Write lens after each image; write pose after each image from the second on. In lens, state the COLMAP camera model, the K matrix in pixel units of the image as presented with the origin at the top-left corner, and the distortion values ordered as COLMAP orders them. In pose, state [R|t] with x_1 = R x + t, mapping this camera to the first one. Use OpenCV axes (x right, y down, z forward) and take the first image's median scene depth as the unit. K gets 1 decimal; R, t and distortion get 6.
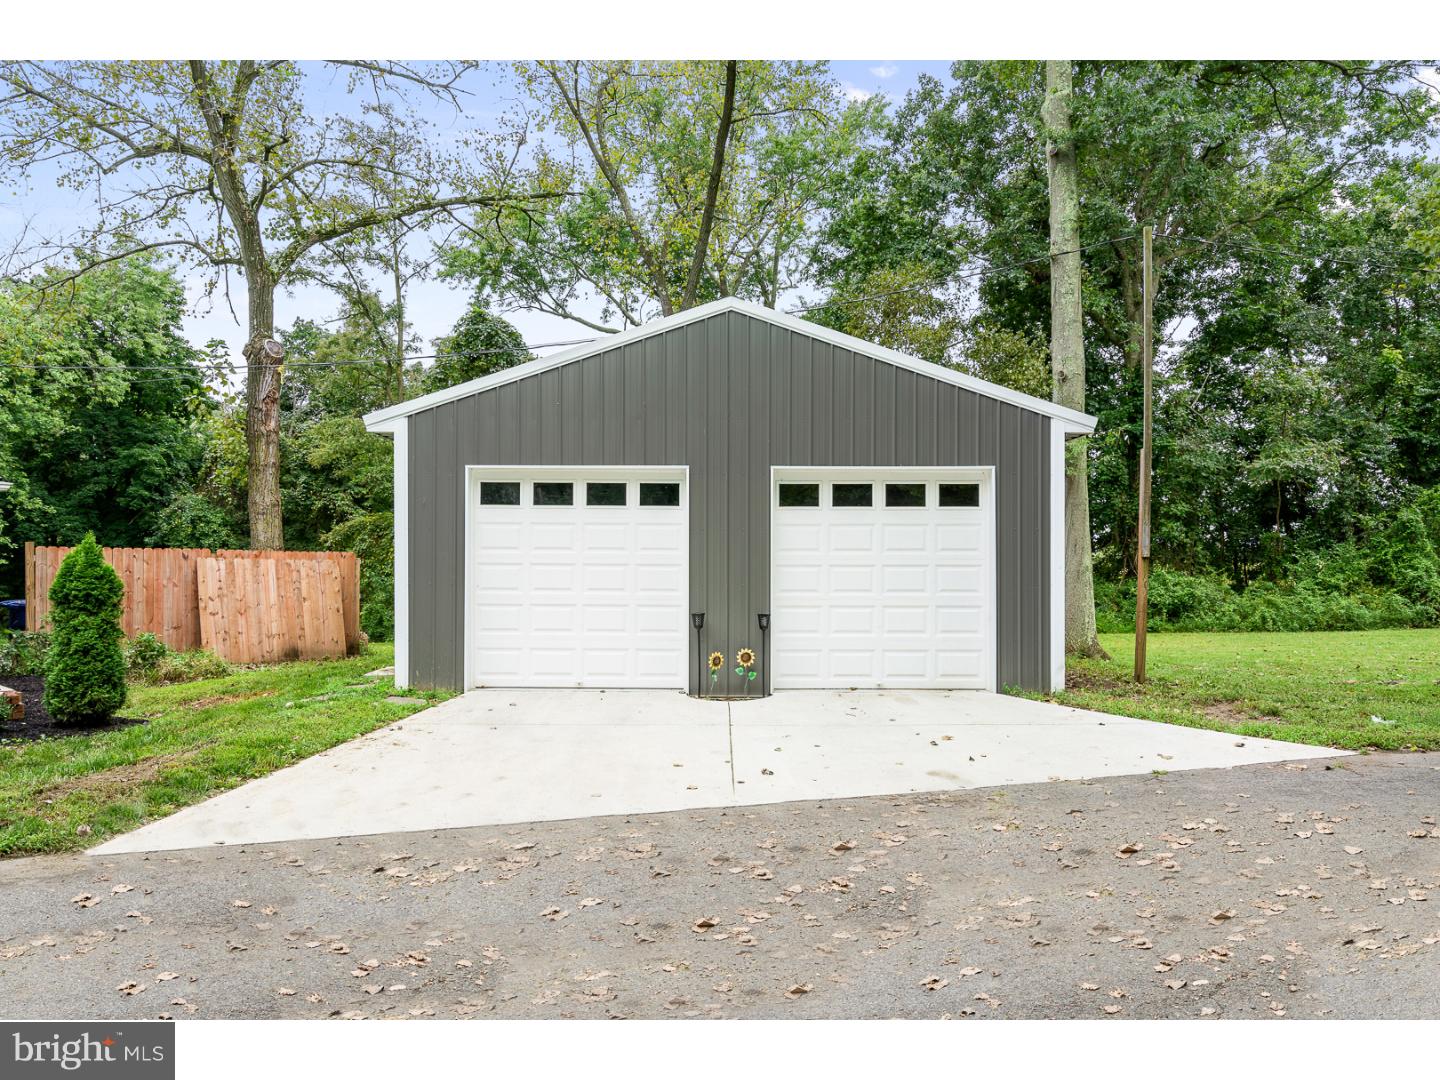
lens RADIAL K [[1019.3, 0, 730.8], [0, 1019.3, 573.6], [0, 0, 1]] dist [-0.004074, 0.002350]
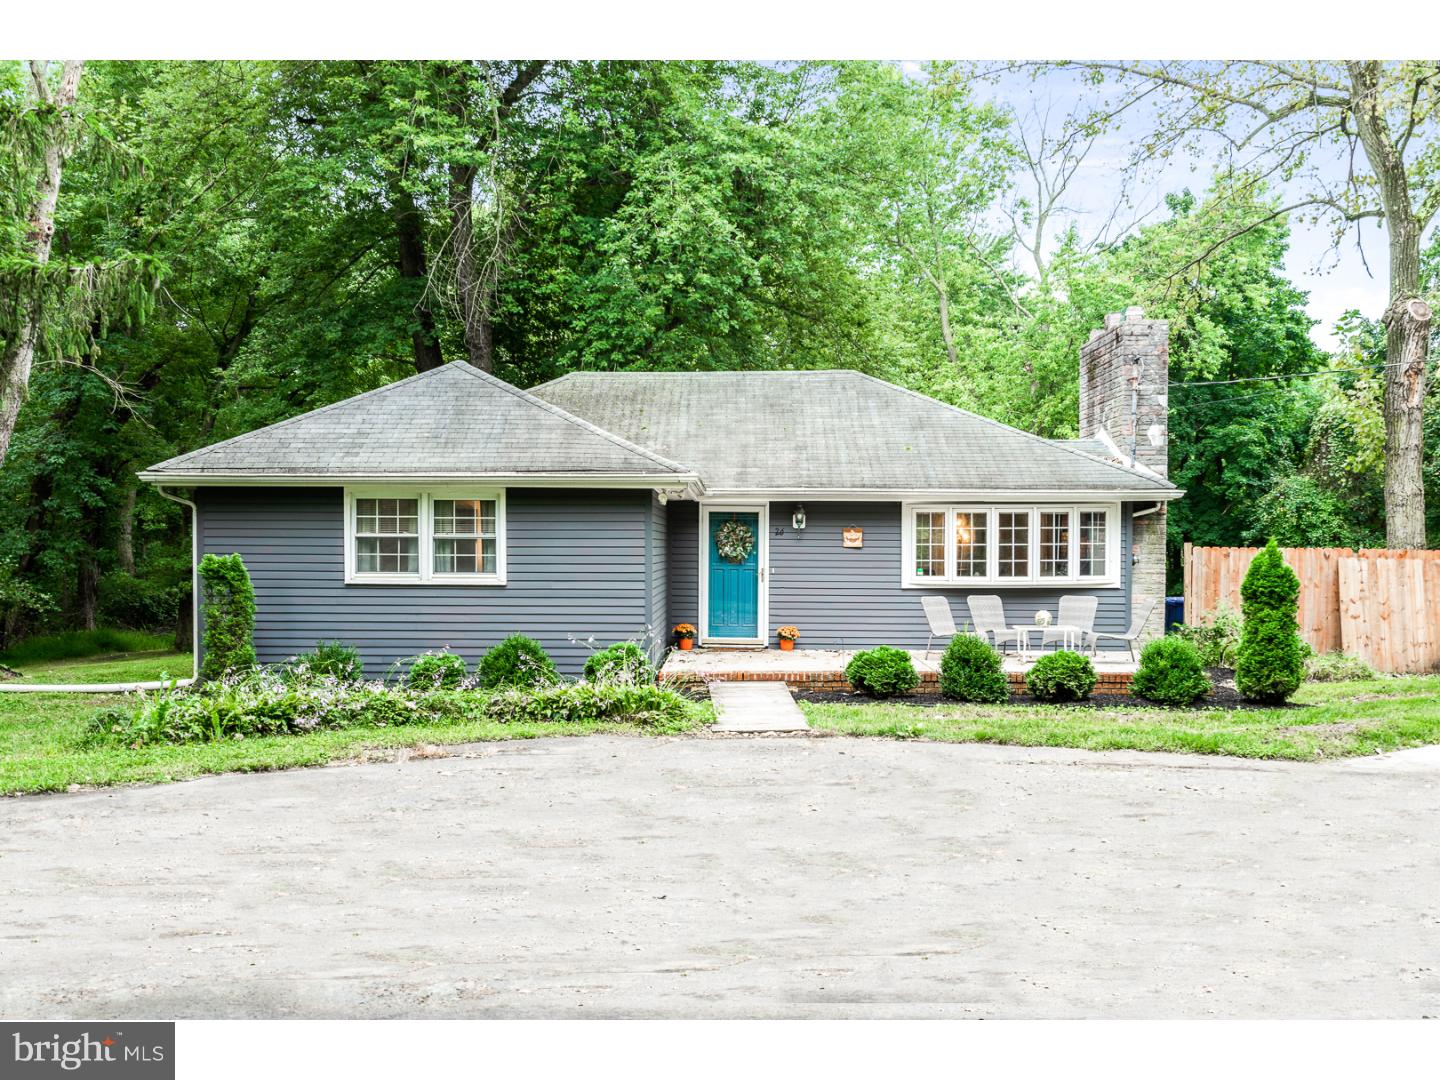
lens RADIAL K [[1407.4, 0, 697.2], [0, 1407.4, 581.7], [0, 0, 1]] dist [0.023043, 0.000000]
pose [[0.640449, 0.015944, -0.767835, 0.075954], [-0.012577, 0.999868, 0.010272, 0.000572], [0.767898, 0.003079, 0.640565, -0.217847]]
